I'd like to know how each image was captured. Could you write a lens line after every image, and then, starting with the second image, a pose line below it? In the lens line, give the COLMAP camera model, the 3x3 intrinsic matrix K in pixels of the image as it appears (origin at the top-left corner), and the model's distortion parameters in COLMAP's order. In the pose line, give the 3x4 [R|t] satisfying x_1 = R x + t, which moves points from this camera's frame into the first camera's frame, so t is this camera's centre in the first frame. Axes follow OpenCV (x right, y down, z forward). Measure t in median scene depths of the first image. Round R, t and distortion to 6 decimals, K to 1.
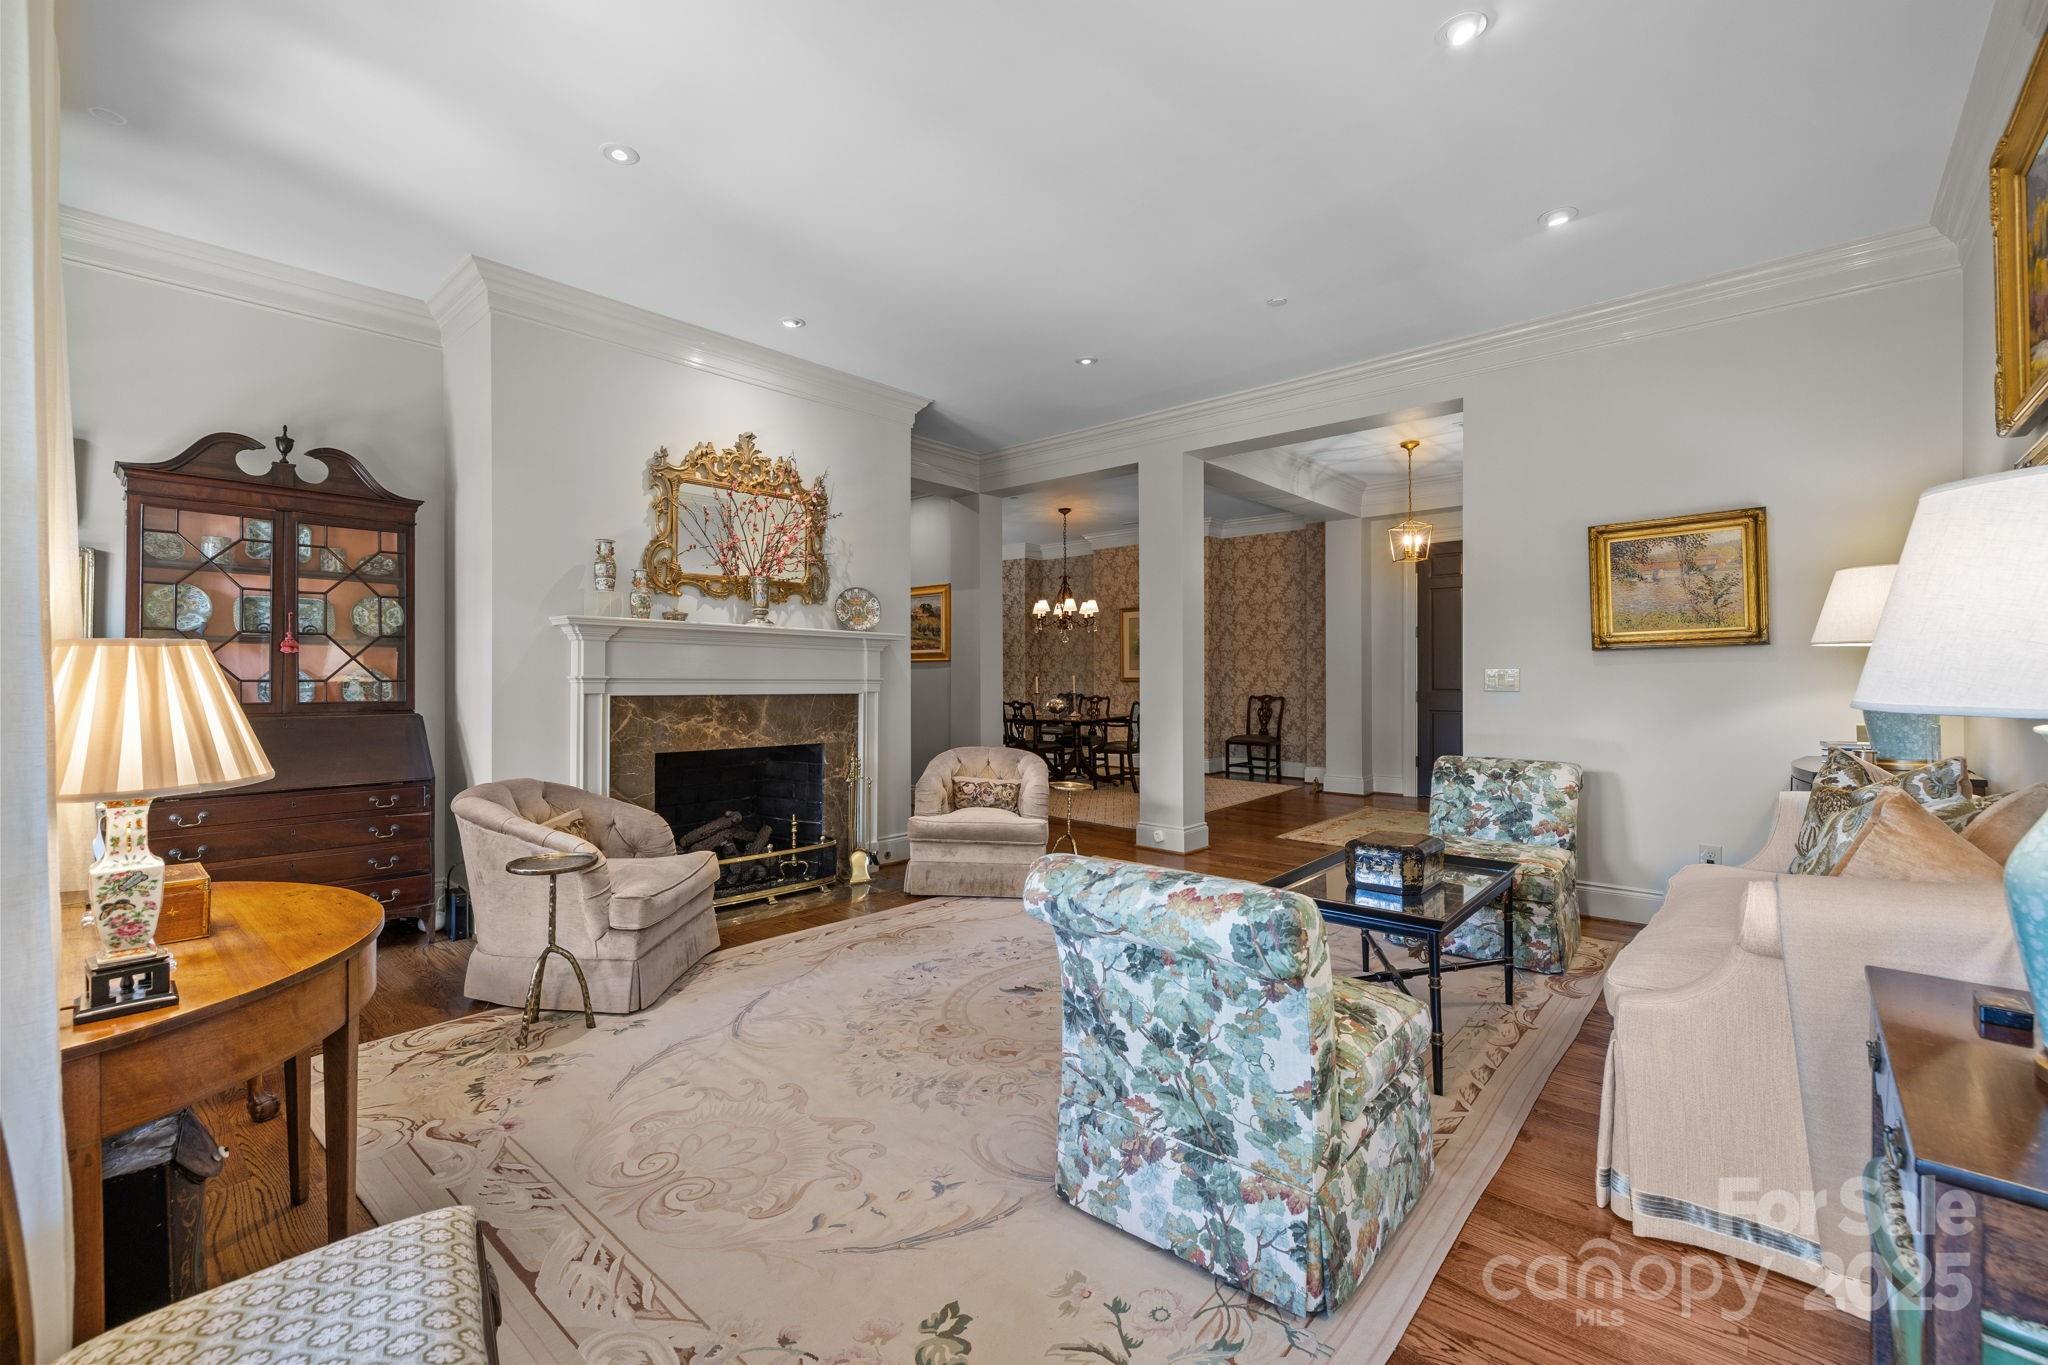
lens RADIAL K [[858.9, 0, 1022.3], [0, 858.9, 676.4], [0, 0, 1]] dist [-0.000126, -0.000641]
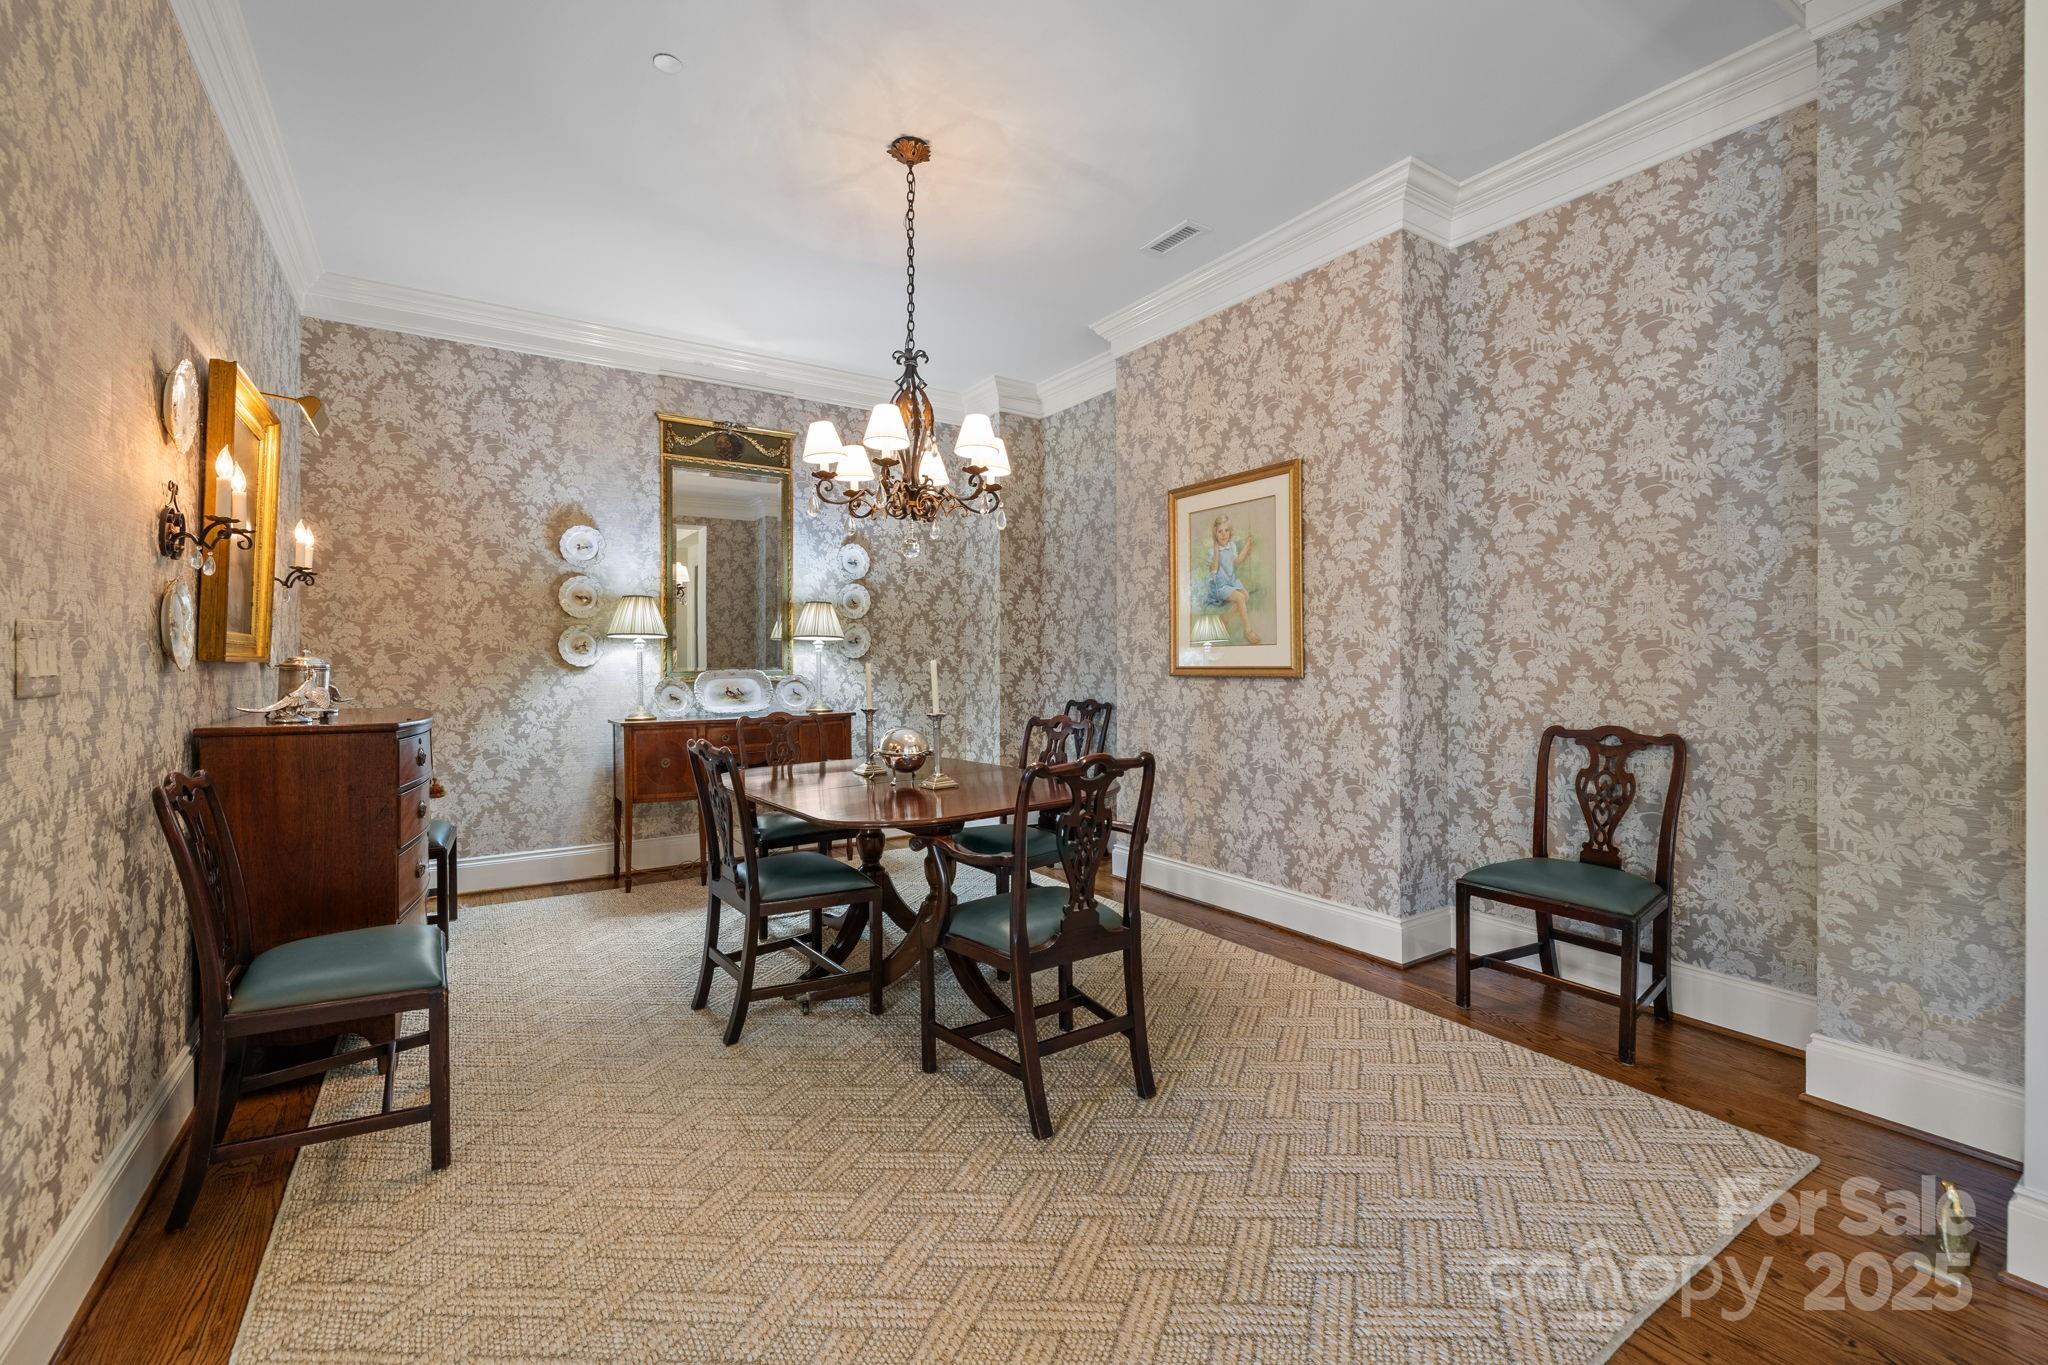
lens RADIAL K [[858.9, 0, 1017.3], [0, 858.9, 663.1], [0, 0, 1]] dist [-0.000126, -0.000641]
pose [[0.963607, 0.002913, -0.267307, 0.164666], [-0.003643, 0.999991, -0.002236, 0.001189], [0.267298, 0.003129, 0.963609, 0.653429]]
